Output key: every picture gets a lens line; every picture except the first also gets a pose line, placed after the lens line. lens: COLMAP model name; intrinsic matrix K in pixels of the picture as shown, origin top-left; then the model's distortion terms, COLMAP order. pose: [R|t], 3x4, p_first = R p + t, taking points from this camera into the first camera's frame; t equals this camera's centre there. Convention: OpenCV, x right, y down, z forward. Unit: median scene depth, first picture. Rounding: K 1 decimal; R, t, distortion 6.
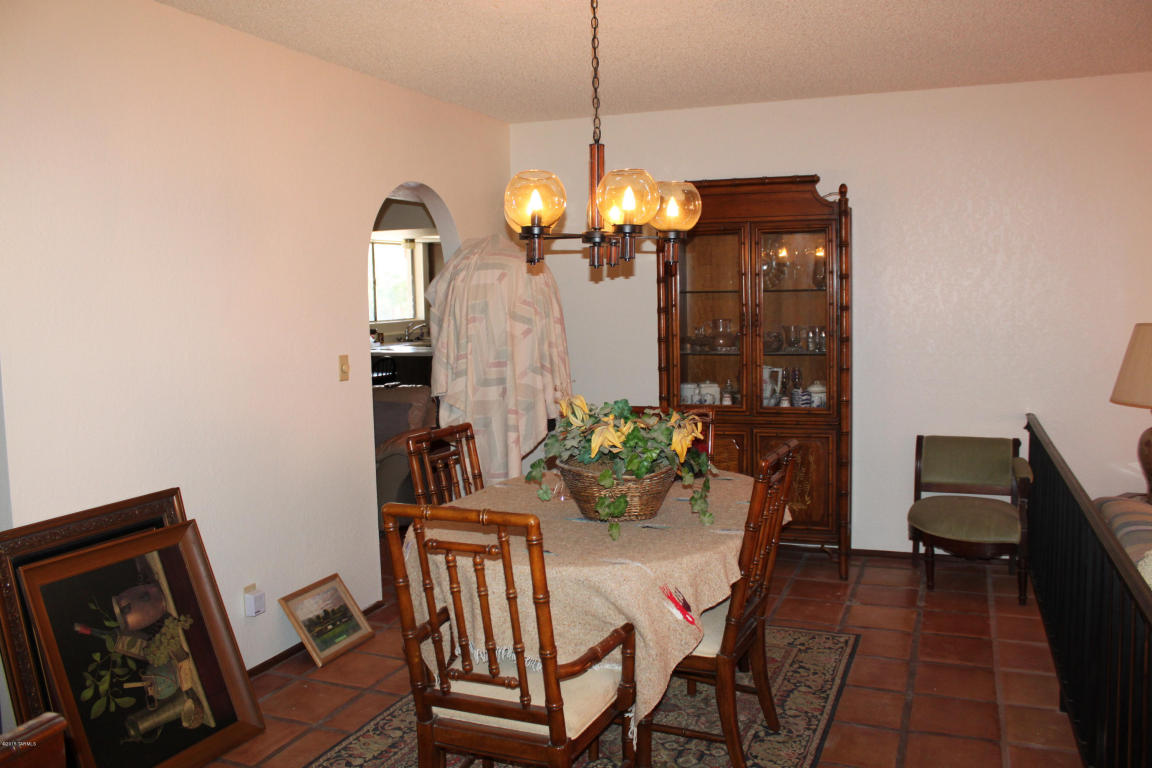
lens RADIAL K [[955.1, 0, 576.0], [0, 955.1, 384.0], [0, 0, 1]] dist [0.000413, 0.000002]
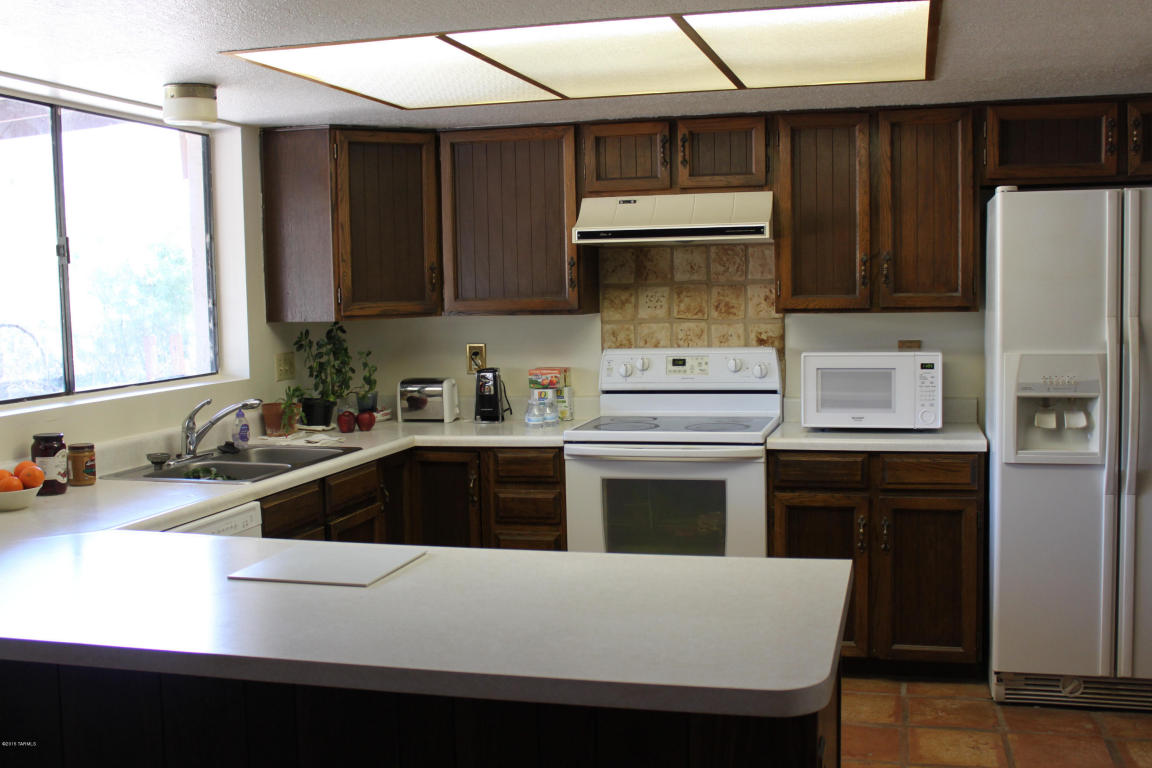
lens RADIAL K [[1249.9, 0, 576.0], [0, 1249.9, 384.0], [0, 0, 1]] dist [-0.075884, -0.029737]
pose [[0.993711, -0.011209, 0.111408, -0.100112], [0.013817, 0.999648, -0.022667, -0.055957], [-0.111115, 0.024063, 0.993516, 0.602053]]
